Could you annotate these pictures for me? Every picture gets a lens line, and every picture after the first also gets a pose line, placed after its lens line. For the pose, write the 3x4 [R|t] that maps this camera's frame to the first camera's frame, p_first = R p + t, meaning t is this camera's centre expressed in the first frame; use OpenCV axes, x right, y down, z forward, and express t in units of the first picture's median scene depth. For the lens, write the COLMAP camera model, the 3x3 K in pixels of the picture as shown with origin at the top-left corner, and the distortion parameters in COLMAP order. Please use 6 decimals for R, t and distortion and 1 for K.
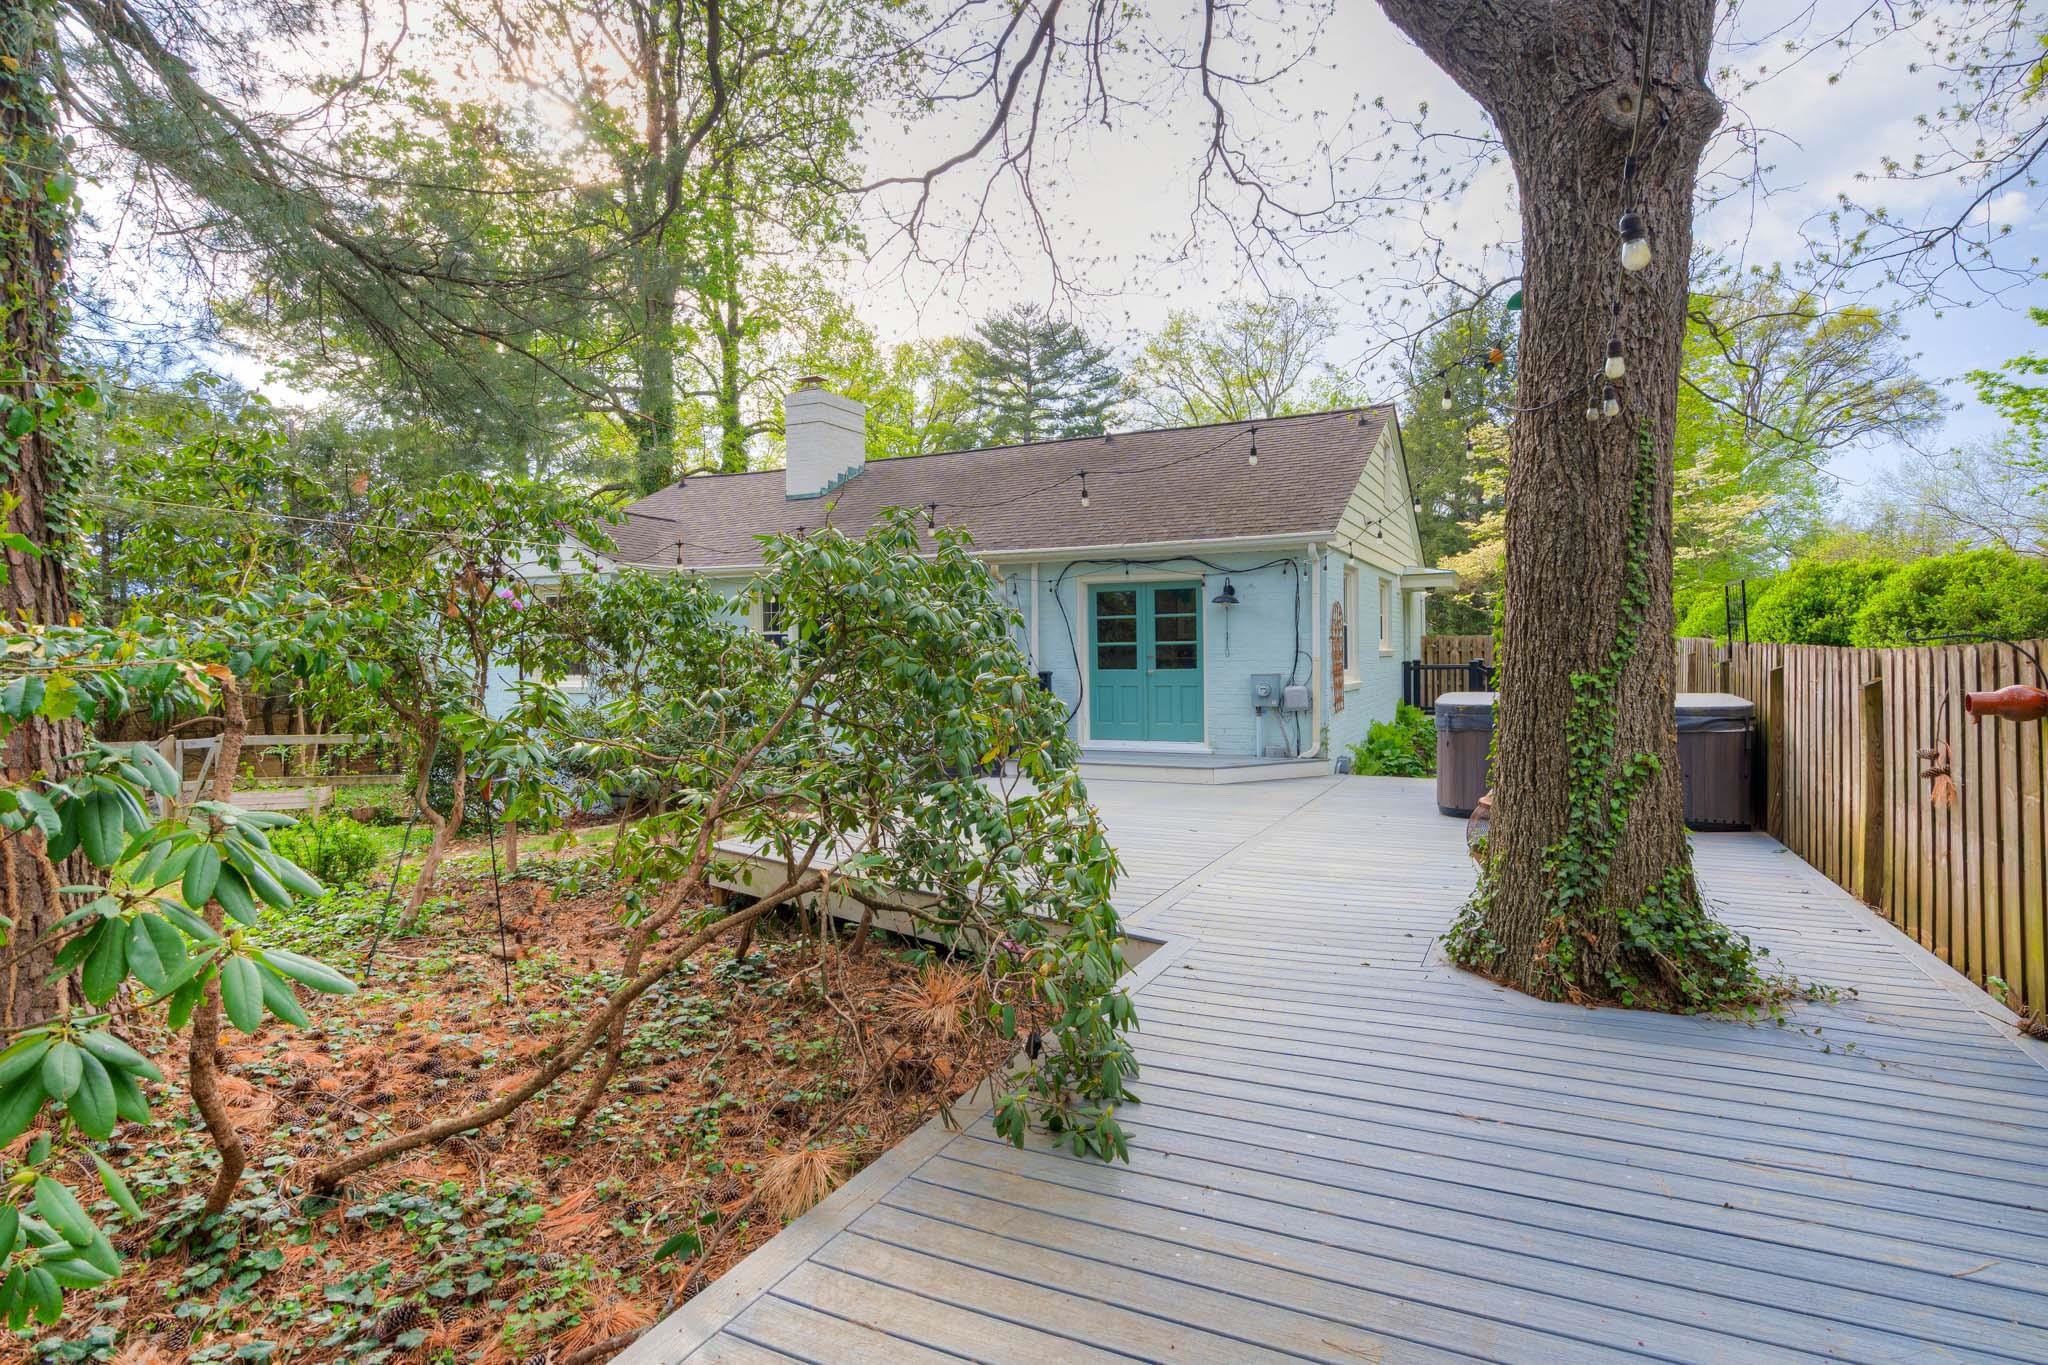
lens RADIAL K [[1066.8, 0, 1024.8], [0, 1066.8, 674.5], [0, 0, 1]] dist [-0.016881, 0.000086]
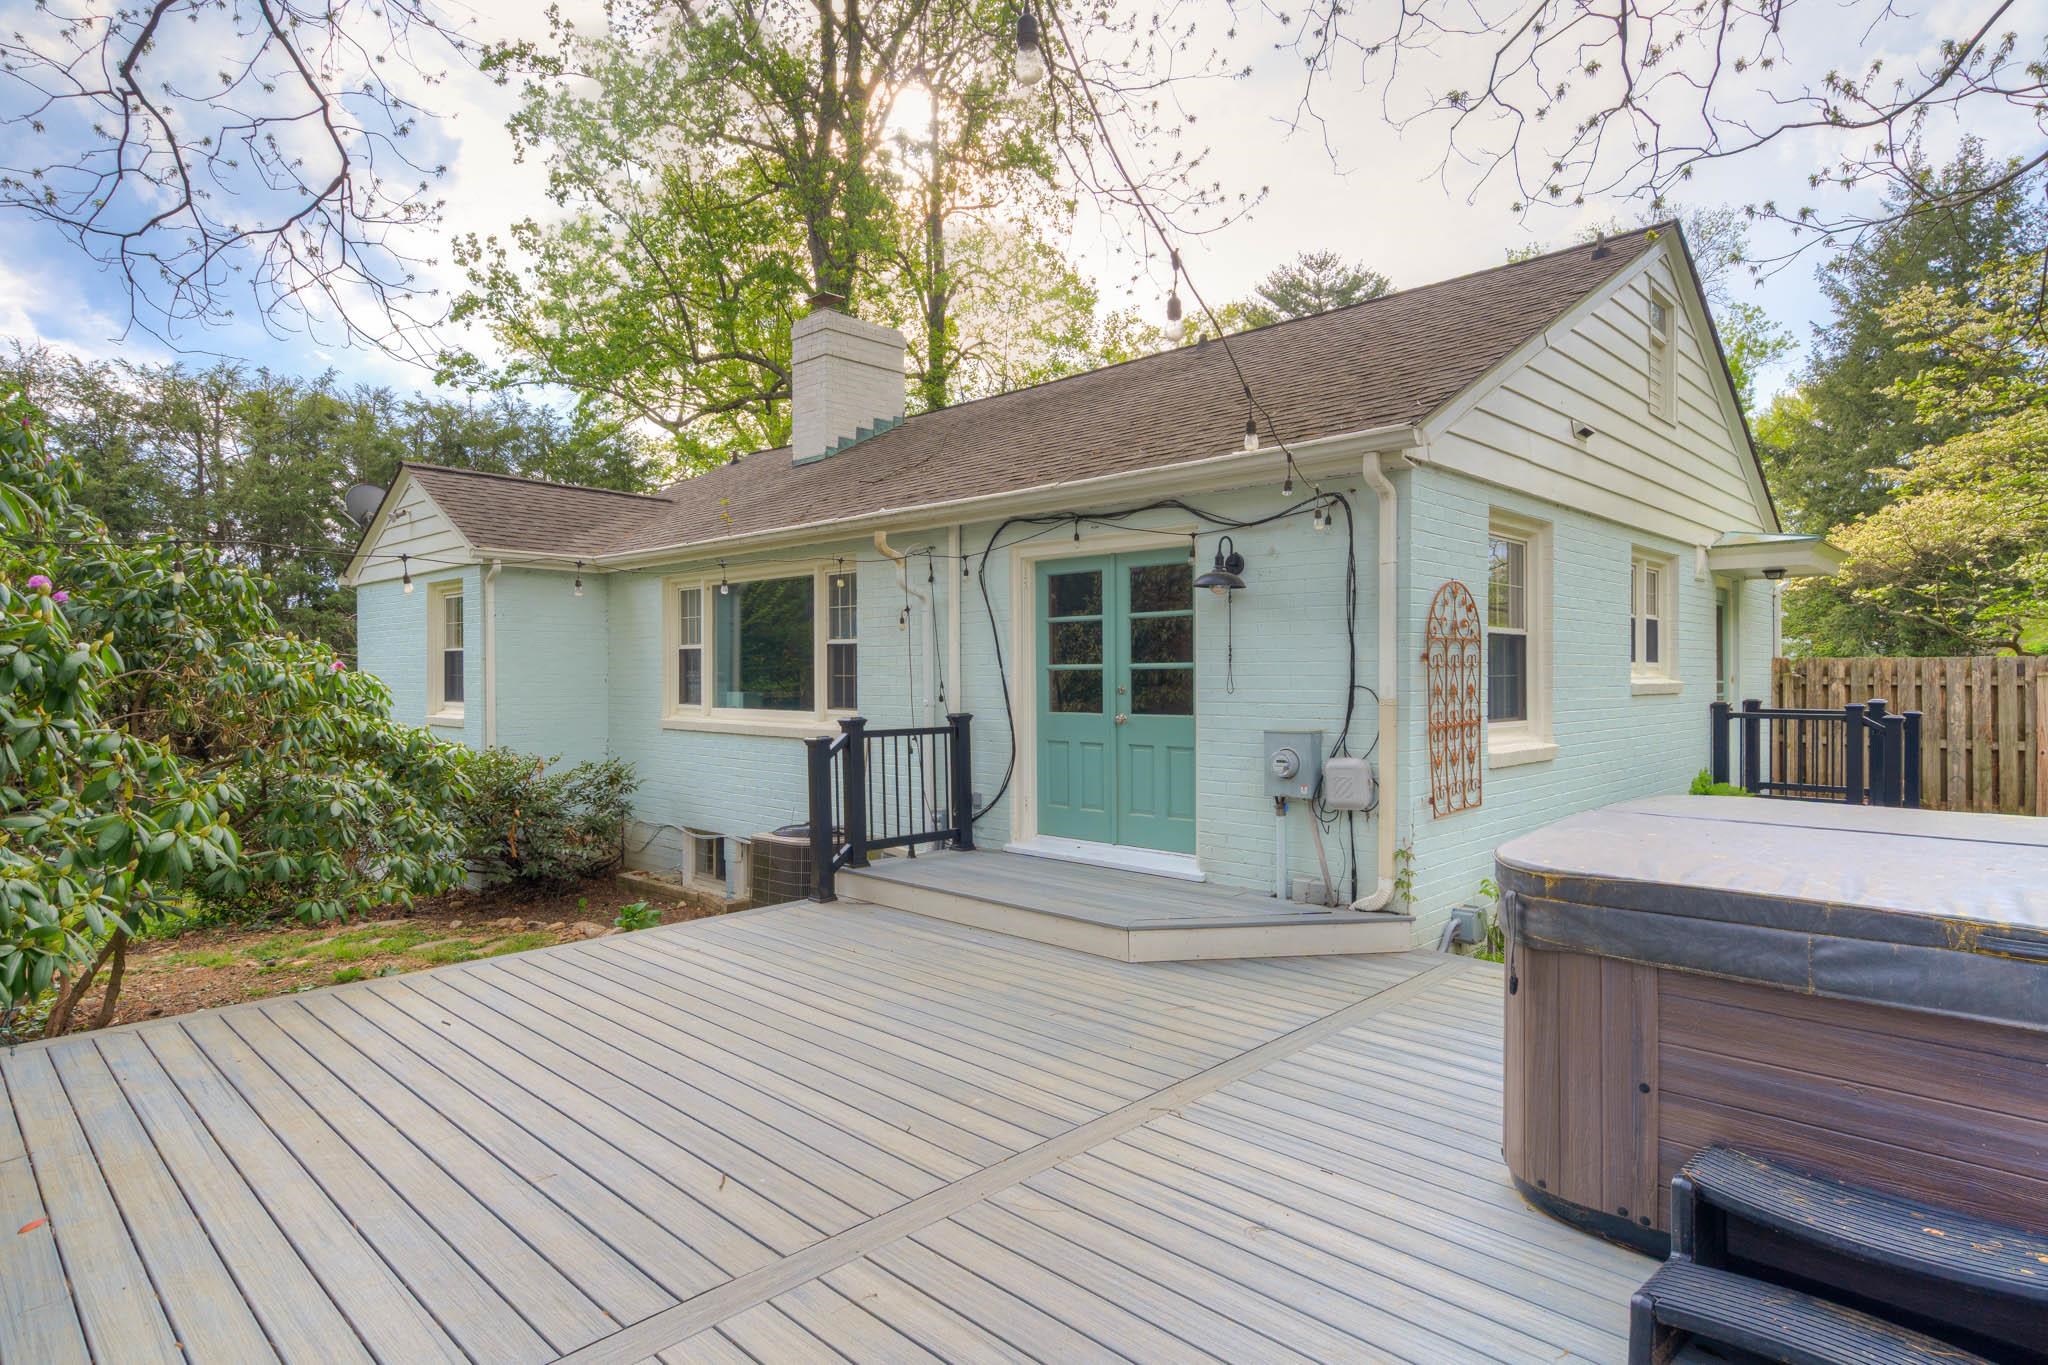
lens RADIAL K [[1161.2, 0, 1028.9], [0, 1161.2, 688.3], [0, 0, 1]] dist [0.001313, 0.001943]
pose [[0.960154, 0.014173, -0.279110, 0.237533], [-0.016469, 0.999847, -0.005885, -0.013690], [0.278984, 0.010247, 0.960241, 0.414891]]
